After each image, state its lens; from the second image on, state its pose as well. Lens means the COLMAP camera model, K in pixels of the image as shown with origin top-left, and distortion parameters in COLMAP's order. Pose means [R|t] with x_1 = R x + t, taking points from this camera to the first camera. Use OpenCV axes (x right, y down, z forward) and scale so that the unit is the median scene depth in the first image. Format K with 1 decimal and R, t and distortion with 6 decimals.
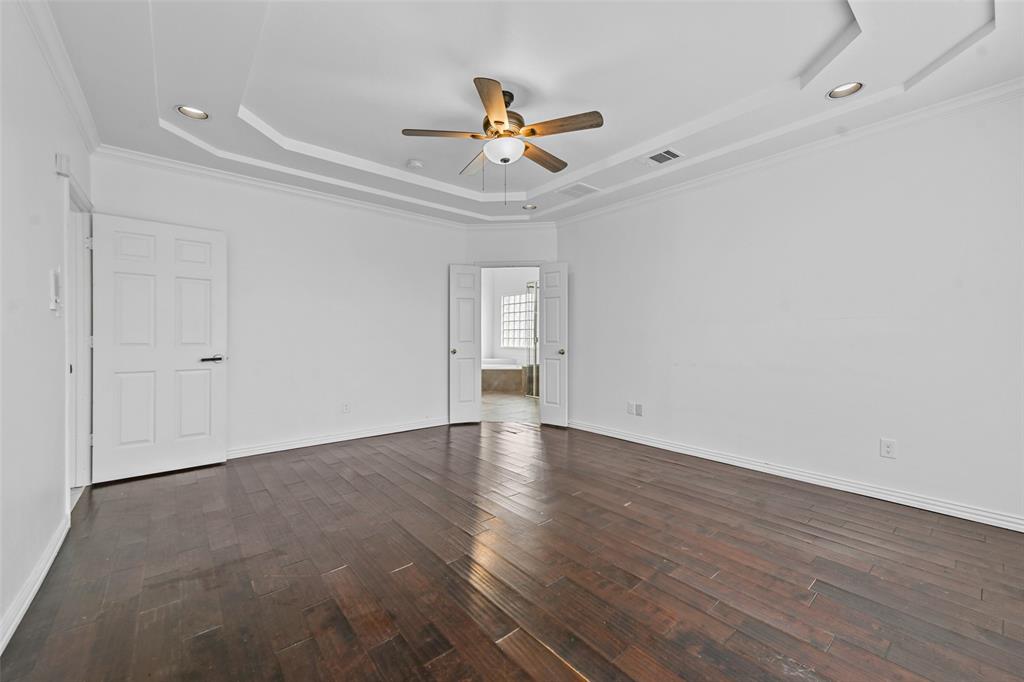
lens RADIAL K [[405.0, 0, 512.2], [0, 405.0, 339.9], [0, 0, 1]] dist [0.015699, -0.001282]
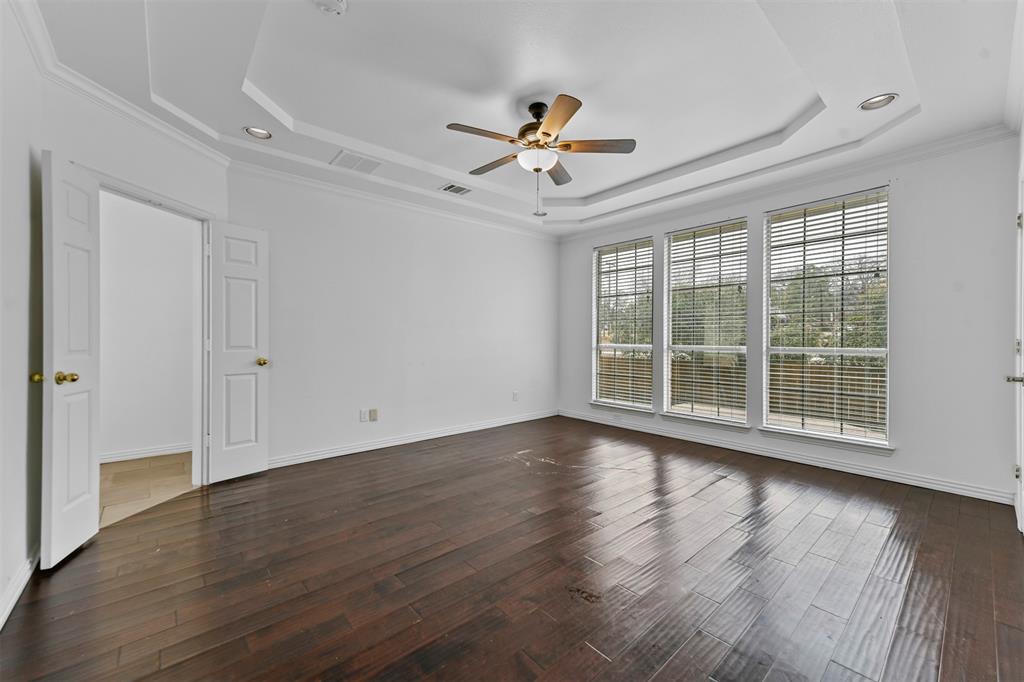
lens RADIAL K [[405.0, 0, 513.5], [0, 405.0, 338.7], [0, 0, 1]] dist [0.015699, -0.001282]
pose [[-0.029004, 0.001720, 0.999578, -0.660330], [0.013650, 0.999906, -0.001324, -0.002268], [-0.999486, 0.013605, -0.029024, 0.693273]]
